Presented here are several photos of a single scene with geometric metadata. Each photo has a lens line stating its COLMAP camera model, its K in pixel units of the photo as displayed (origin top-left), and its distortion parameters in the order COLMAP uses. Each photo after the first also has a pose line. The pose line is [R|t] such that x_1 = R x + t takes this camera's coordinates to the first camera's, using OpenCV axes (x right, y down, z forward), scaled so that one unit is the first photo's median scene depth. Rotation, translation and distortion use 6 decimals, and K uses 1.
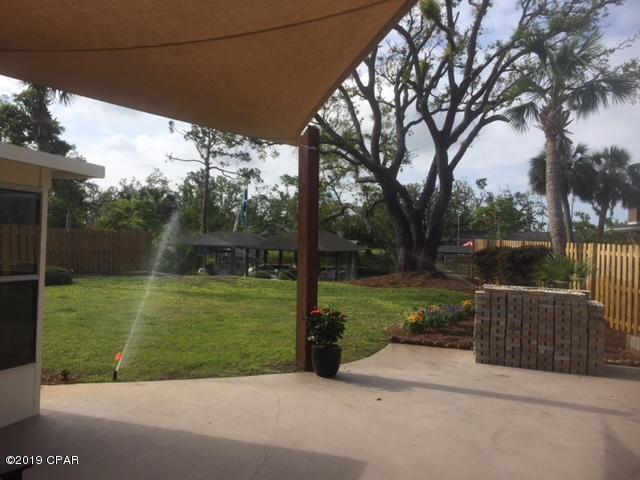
lens RADIAL K [[544.9, 0, 316.3], [0, 544.9, 238.8], [0, 0, 1]] dist [0.068198, -0.096479]
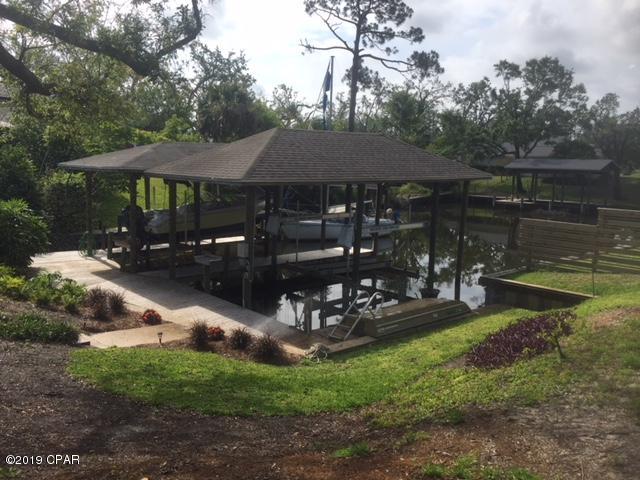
lens RADIAL K [[544.9, 0, 316.3], [0, 544.9, 238.8], [0, 0, 1]] dist [0.068198, -0.096479]
pose [[0.851247, 0.067740, -0.520374, 0.251088], [0.003697, 0.990835, 0.135029, 0.004443], [0.524752, -0.116867, 0.843195, 0.717210]]
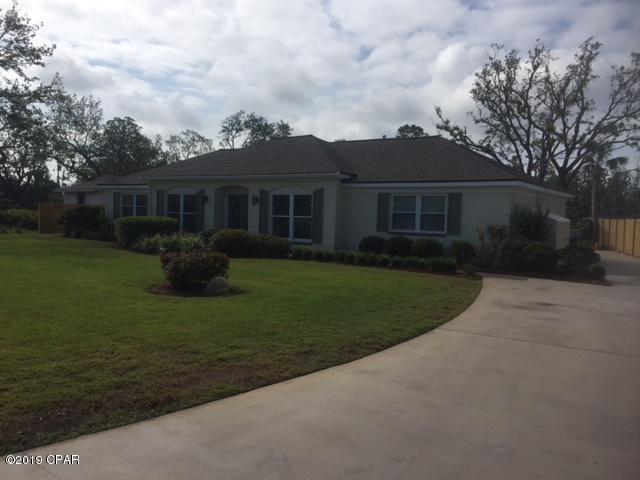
lens RADIAL K [[544.9, 0, 316.3], [0, 544.9, 238.8], [0, 0, 1]] dist [0.068198, -0.096479]
pose [[0.958090, 0.010590, -0.286270, -0.041838], [0.000365, 0.999271, 0.038187, 0.000591], [0.286466, -0.036691, 0.957388, -0.773760]]
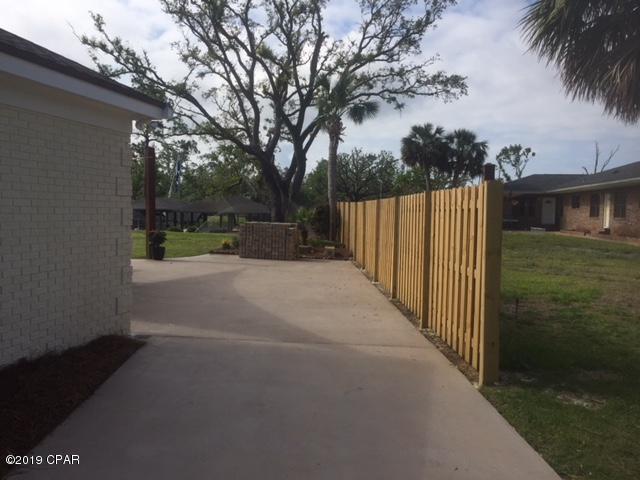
lens RADIAL K [[544.9, 0, 316.3], [0, 544.9, 238.8], [0, 0, 1]] dist [0.068198, -0.096479]
pose [[0.996804, -0.014373, 0.078583, 0.094563], [0.009557, 0.998072, 0.061328, 0.005721], [-0.079313, -0.060381, 0.995019, -0.248515]]
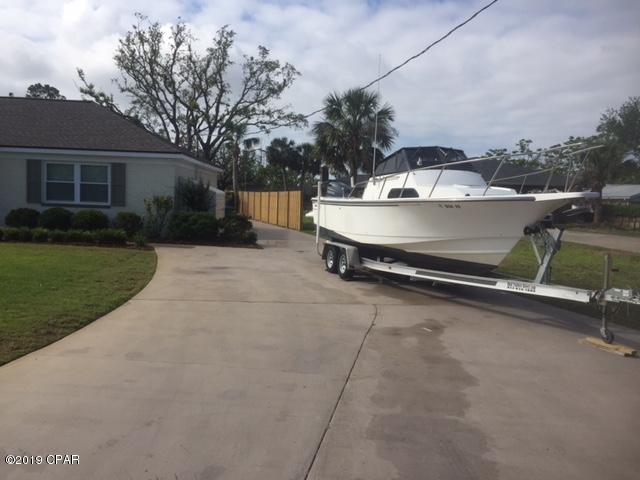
lens RADIAL K [[544.9, 0, 316.3], [0, 544.9, 238.8], [0, 0, 1]] dist [0.068198, -0.096479]
pose [[0.942193, -0.019498, 0.334502, -0.064424], [-0.009754, 0.996286, 0.085549, 0.001540], [-0.334928, -0.083867, 0.938504, -0.780064]]
